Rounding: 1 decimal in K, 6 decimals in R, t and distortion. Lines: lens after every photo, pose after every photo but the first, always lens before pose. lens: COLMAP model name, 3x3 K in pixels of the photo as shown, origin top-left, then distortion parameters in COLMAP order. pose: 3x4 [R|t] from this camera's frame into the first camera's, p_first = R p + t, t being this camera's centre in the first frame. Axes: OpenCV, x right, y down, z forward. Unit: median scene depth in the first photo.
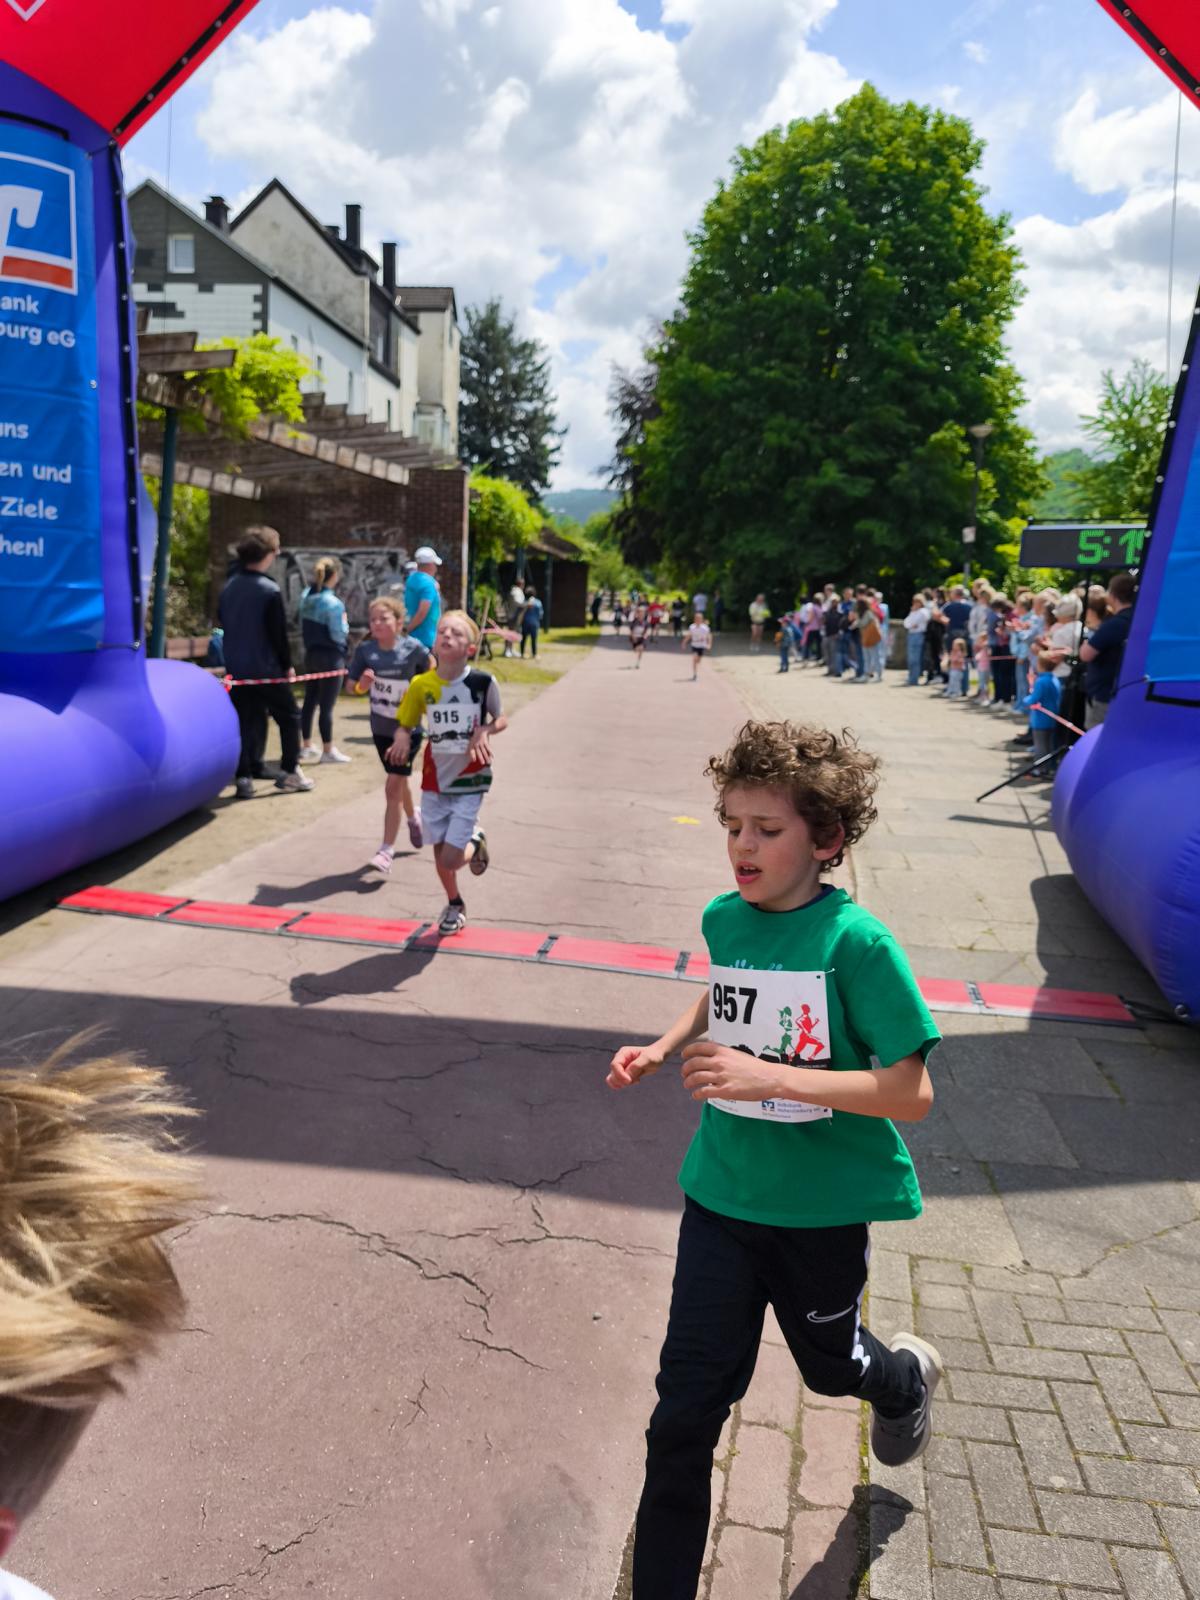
lens RADIAL K [[997.3, 0, 588.0], [0, 997.3, 810.6], [0, 0, 1]] dist [-0.008358, -0.002633]
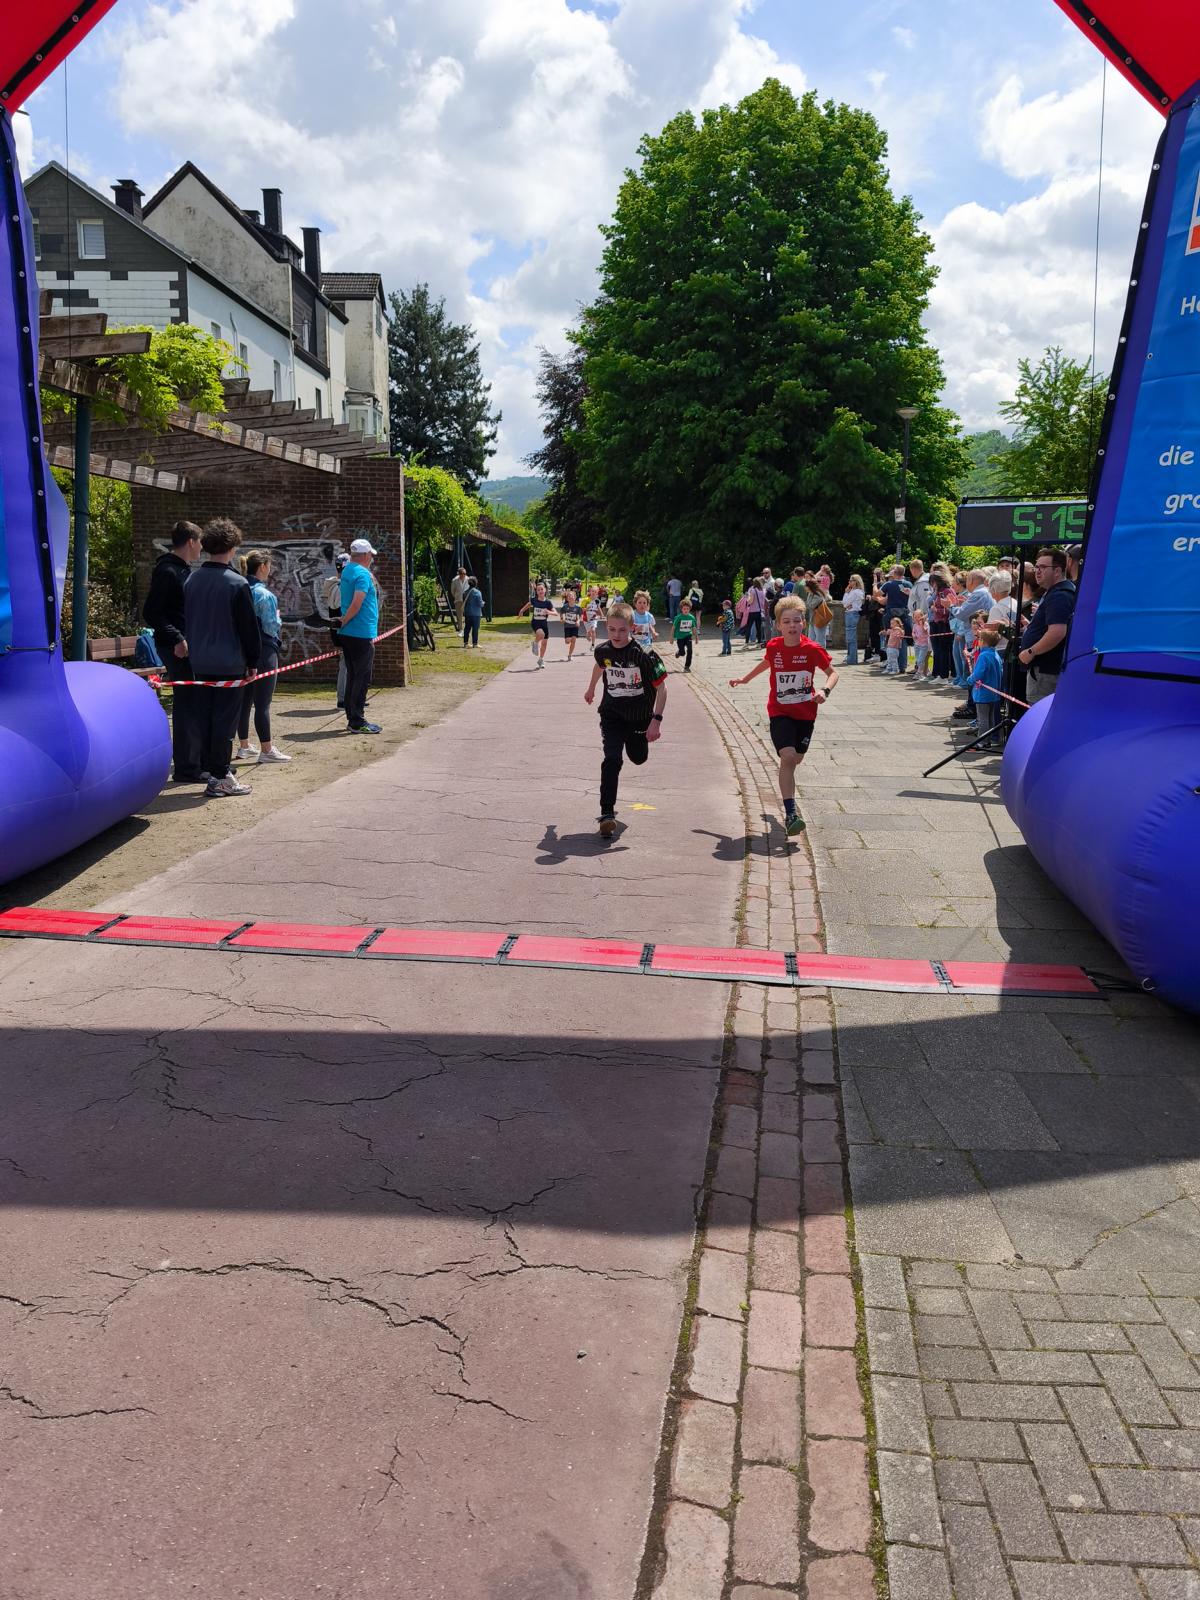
lens RADIAL K [[971.0, 0, 610.4], [0, 971.0, 796.3], [0, 0, 1]] dist [-0.000169, -0.002511]
pose [[0.996123, -0.041165, 0.077751, -0.006003], [0.040899, 0.999151, 0.005017, -0.007821], [-0.077891, -0.001818, 0.996960, 0.042456]]
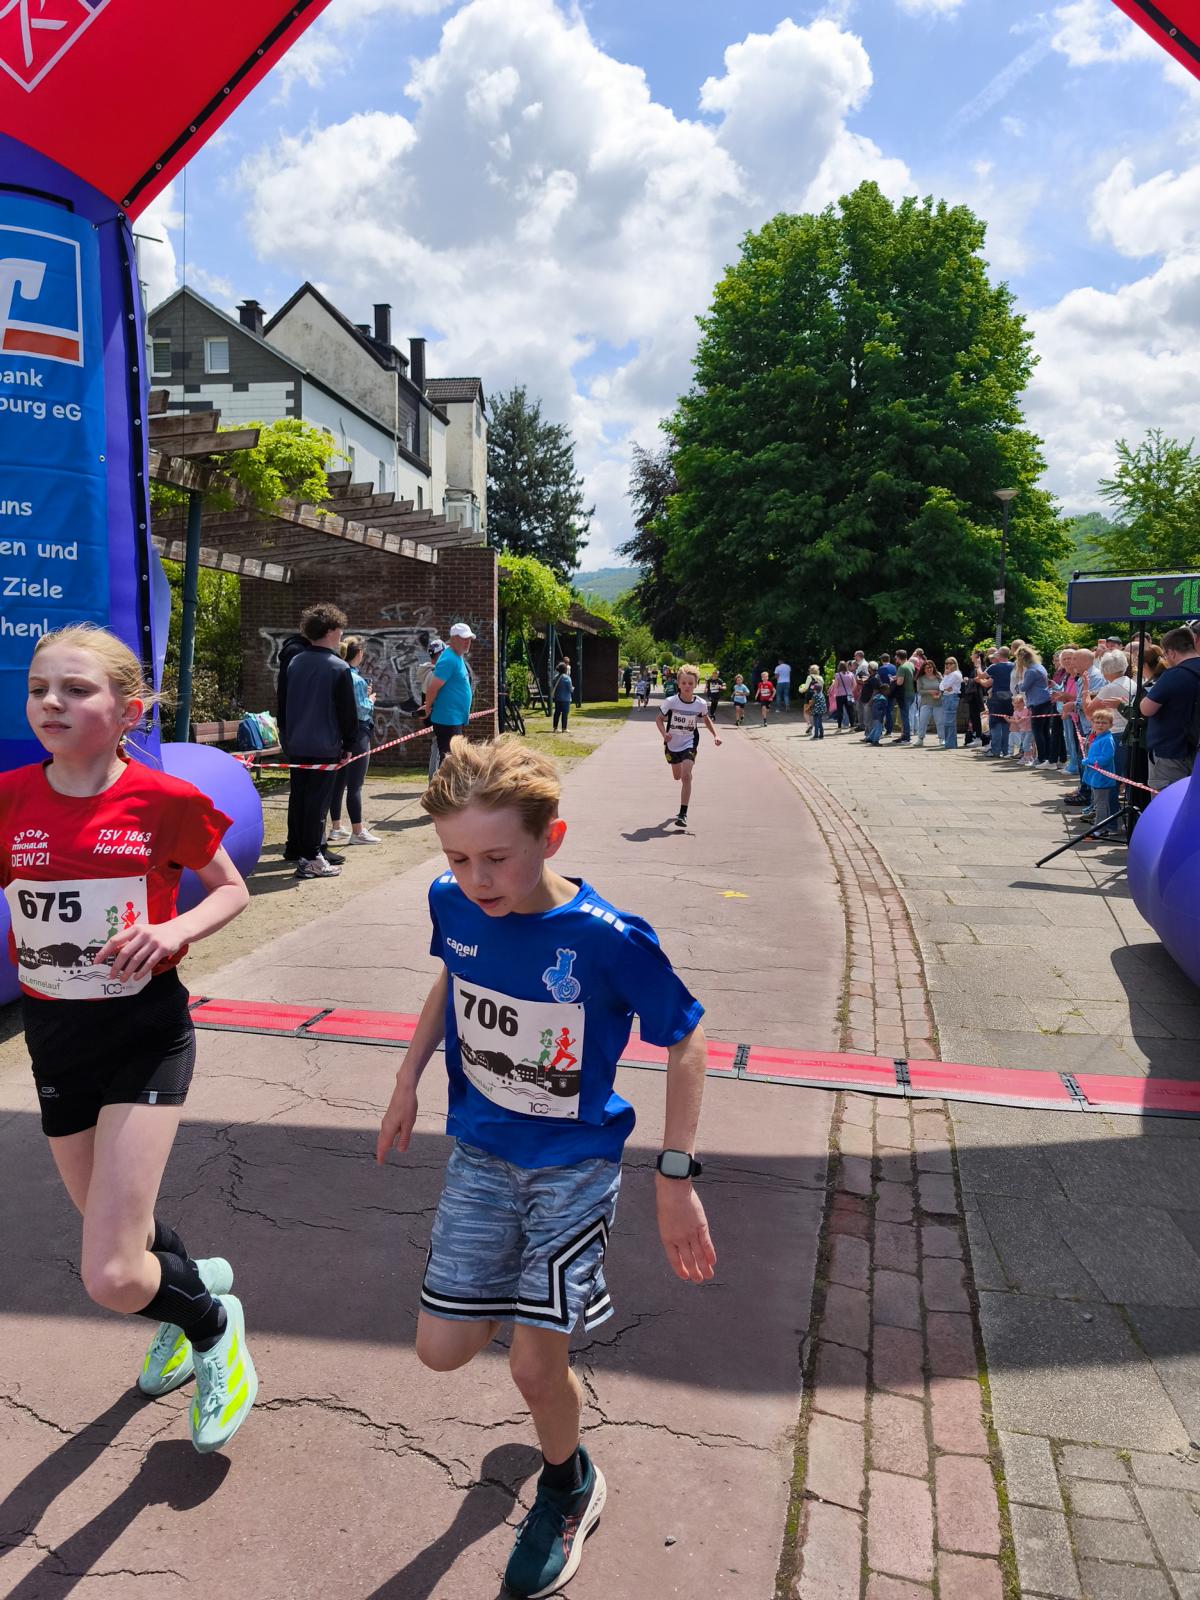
lens RADIAL K [[945.3, 0, 608.3], [0, 945.3, 827.9], [0, 0, 1]] dist [-0.001209, -0.006790]
pose [[0.999523, -0.028350, -0.012244, -0.006858], [0.027667, 0.998225, -0.052742, -0.010427], [0.013718, 0.052378, 0.998533, 0.099450]]
